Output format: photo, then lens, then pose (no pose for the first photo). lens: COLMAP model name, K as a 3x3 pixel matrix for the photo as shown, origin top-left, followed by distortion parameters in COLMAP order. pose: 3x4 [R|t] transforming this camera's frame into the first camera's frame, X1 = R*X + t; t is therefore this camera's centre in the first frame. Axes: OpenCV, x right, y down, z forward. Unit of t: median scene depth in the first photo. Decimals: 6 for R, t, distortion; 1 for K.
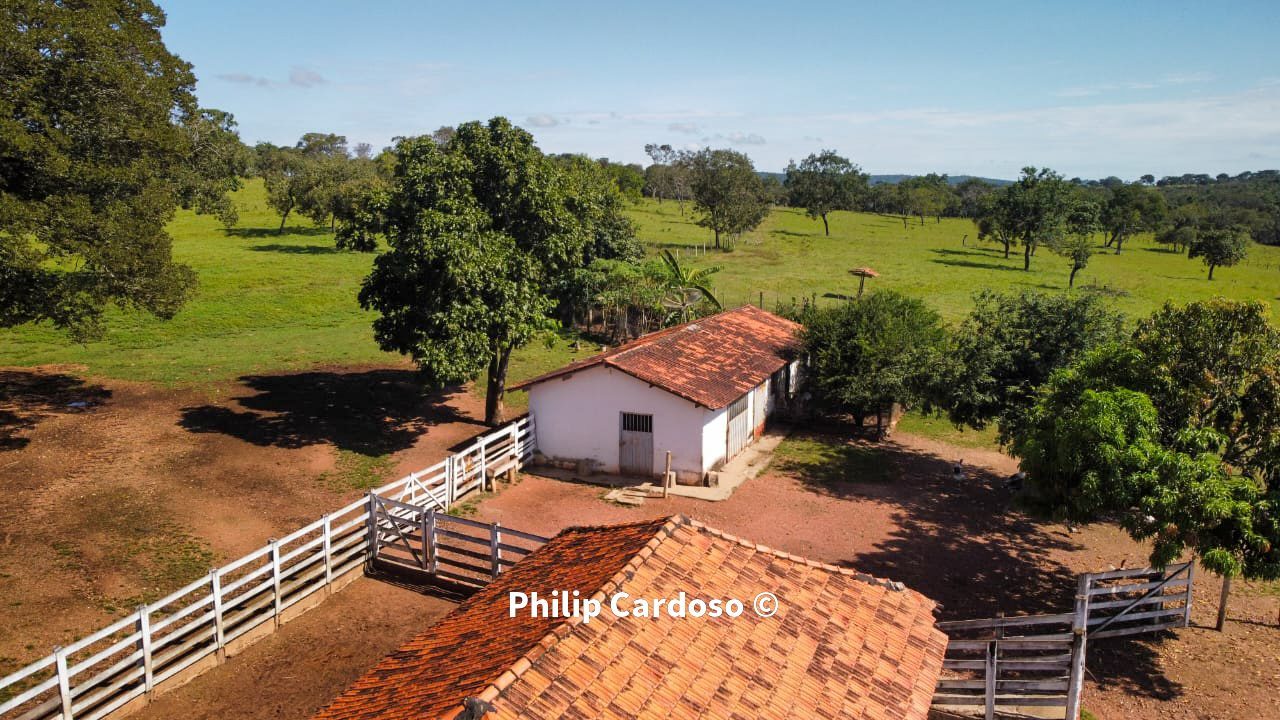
lens RADIAL K [[991.7, 0, 640.2], [0, 991.7, 356.8], [0, 0, 1]] dist [0.004438, 0.005718]
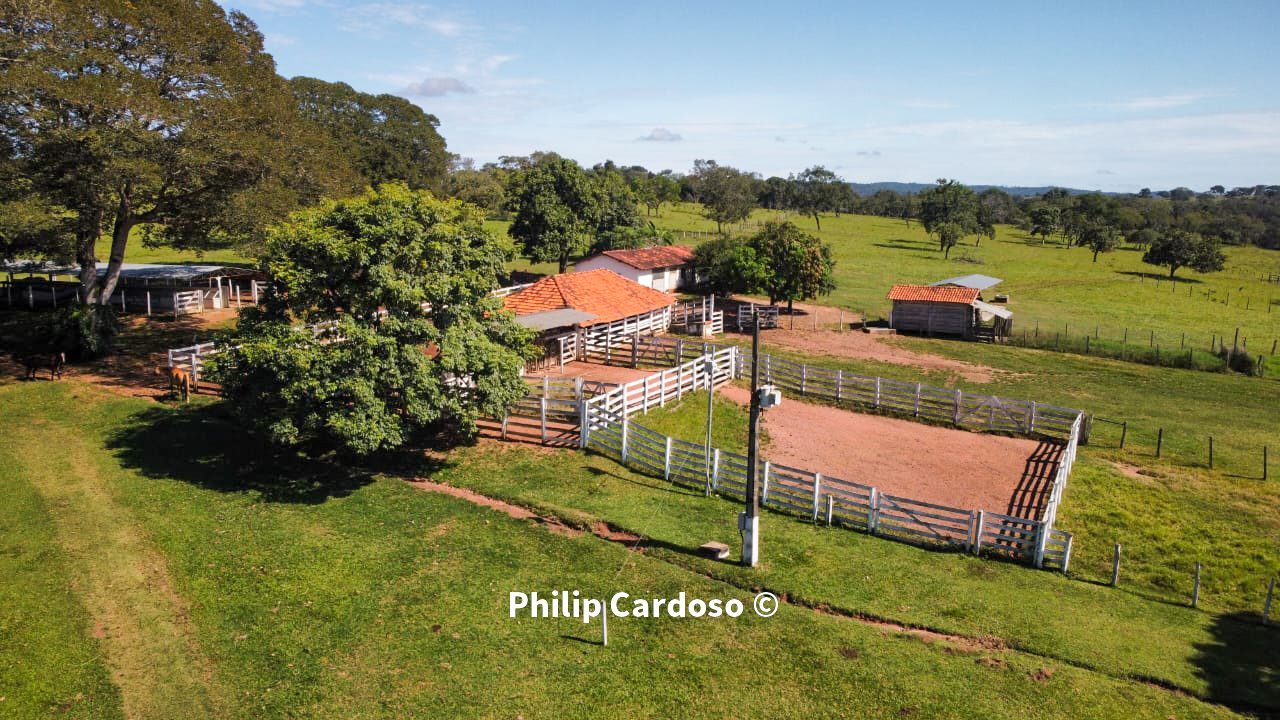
lens RADIAL K [[991.7, 0, 640.6], [0, 991.7, 362.7], [0, 0, 1]] dist [0.004438, 0.005718]
pose [[0.996758, 0.016692, -0.078709, 0.080589], [-0.016982, 0.999851, -0.003012, 0.088015], [0.078647, 0.004339, 0.996893, -0.471772]]
